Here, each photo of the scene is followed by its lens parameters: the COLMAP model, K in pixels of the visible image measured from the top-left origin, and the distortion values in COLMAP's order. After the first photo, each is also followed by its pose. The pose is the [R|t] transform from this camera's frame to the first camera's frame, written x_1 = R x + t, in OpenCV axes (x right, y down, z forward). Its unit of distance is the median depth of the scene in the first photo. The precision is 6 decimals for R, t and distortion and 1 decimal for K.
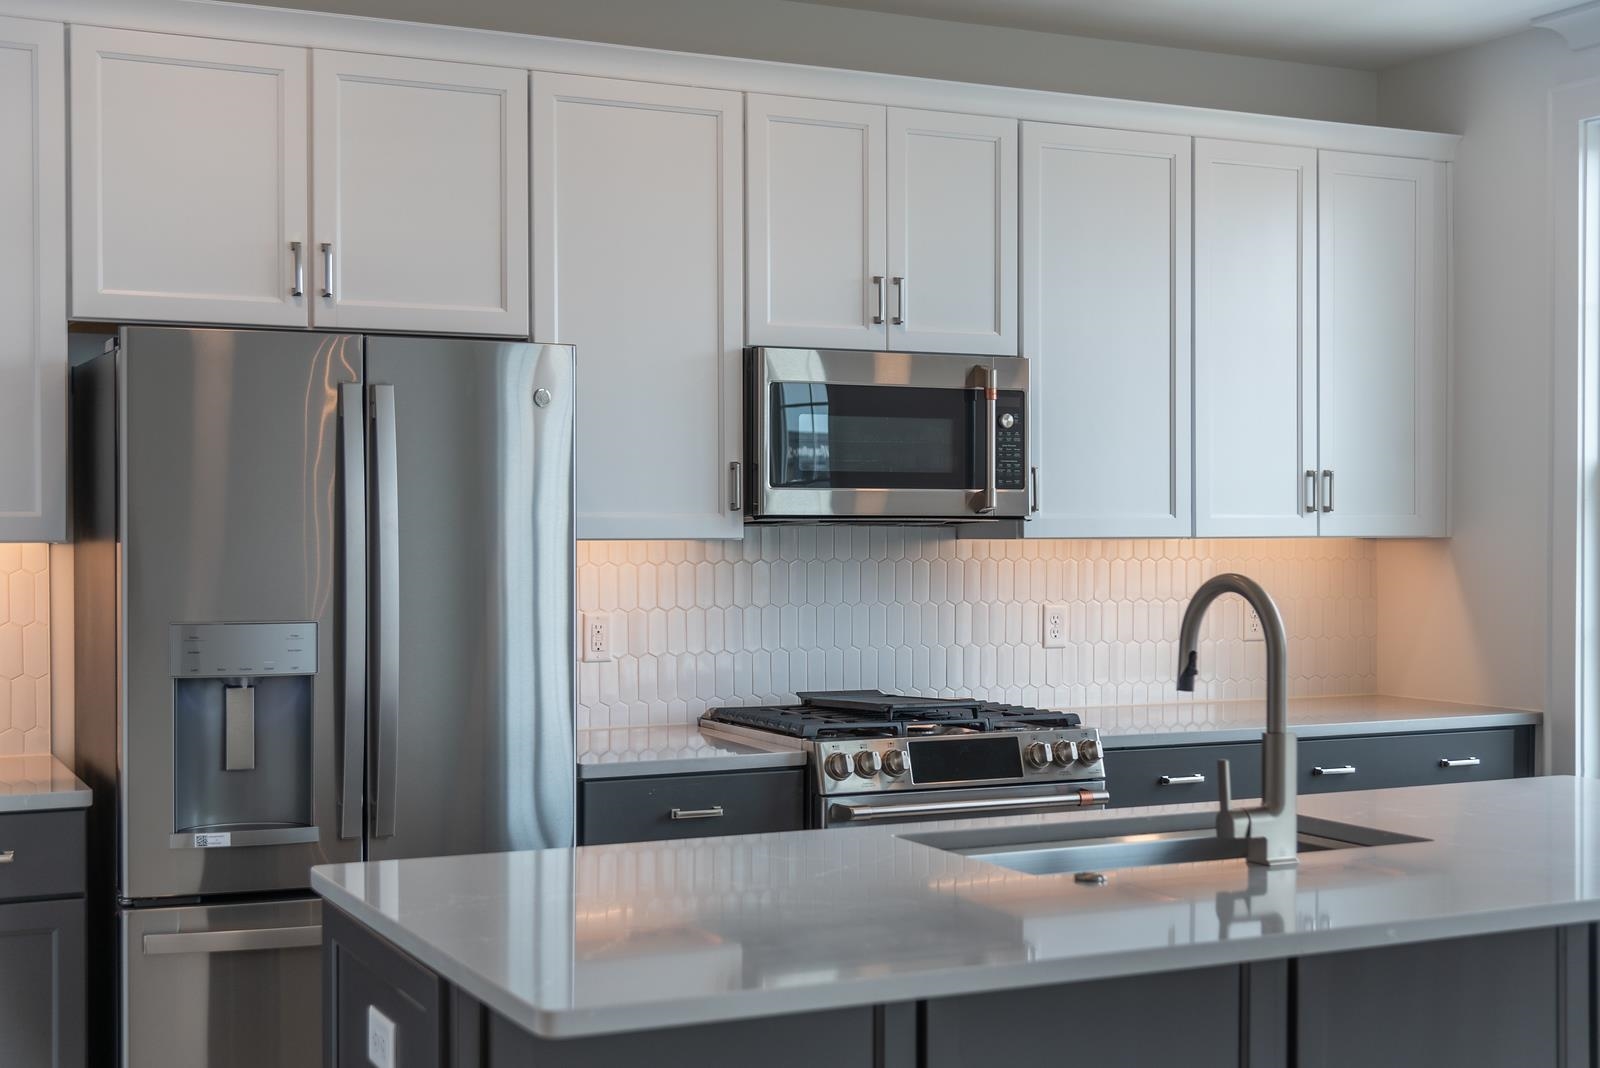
lens RADIAL K [[2090.6, 0, 800.0], [0, 2090.6, 534.0], [0, 0, 1]] dist [0.033235, 0.027771]
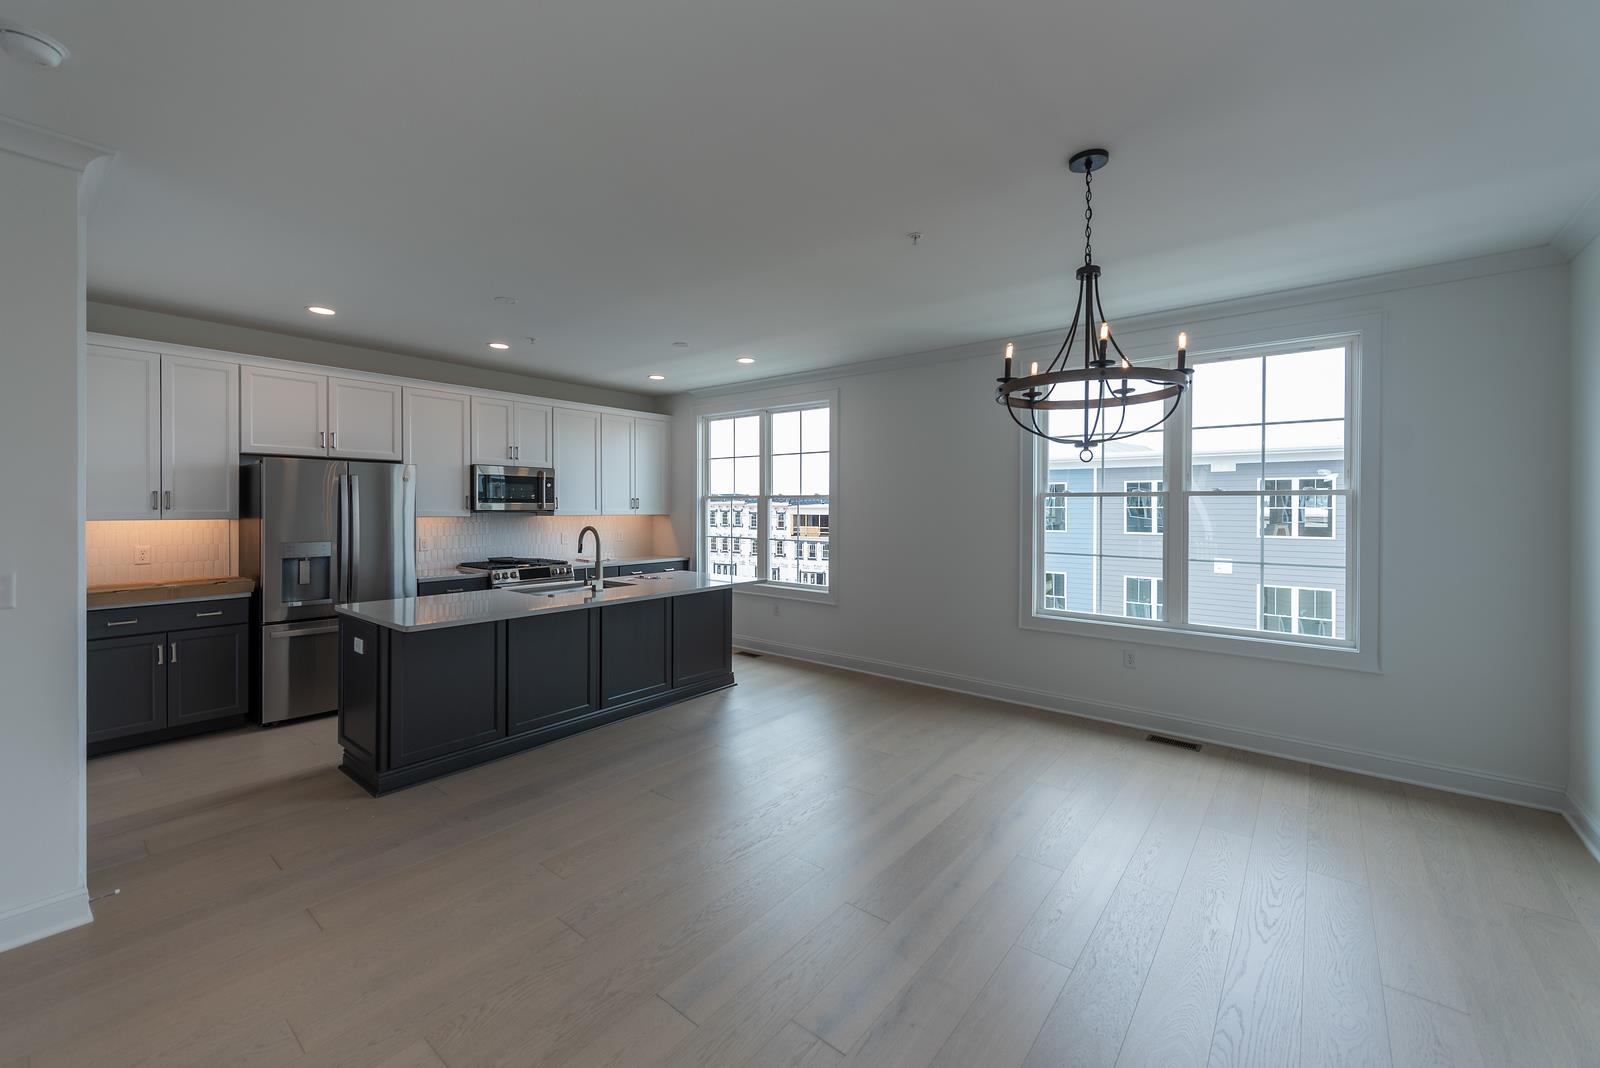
lens RADIAL K [[632.6, 0, 800.7], [0, 632.6, 509.5], [0, 0, 1]] dist [0.008340, -0.000211]
pose [[0.908197, 0.001193, 0.418541, 0.035267], [-0.001573, 0.999999, 0.000564, -0.011954], [-0.418540, -0.001171, 0.908198, -0.266645]]
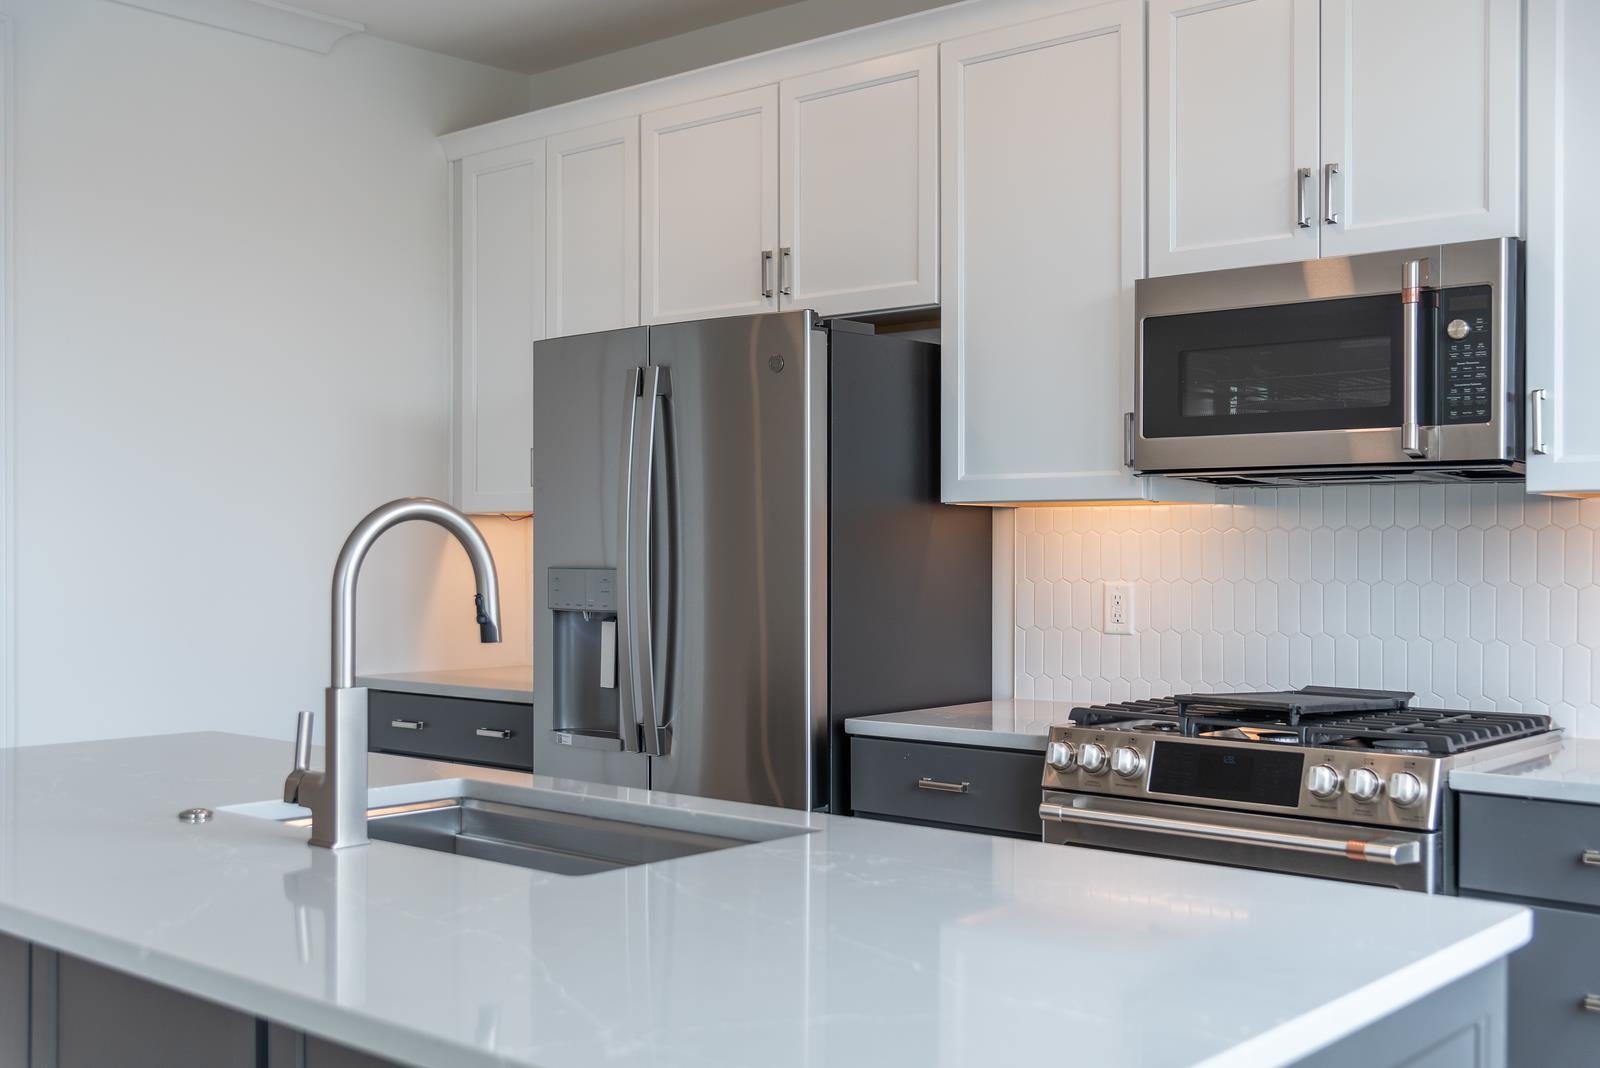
lens RADIAL K [[1719.4, 0, 800.0], [0, 1719.4, 534.0], [0, 0, 1]] dist [0.009054, 0.000996]
pose [[0.385321, -0.007578, -0.922751, 0.607163], [-0.008430, 0.999896, -0.011732, 0.027884], [0.922744, 0.012300, 0.385217, 0.605603]]
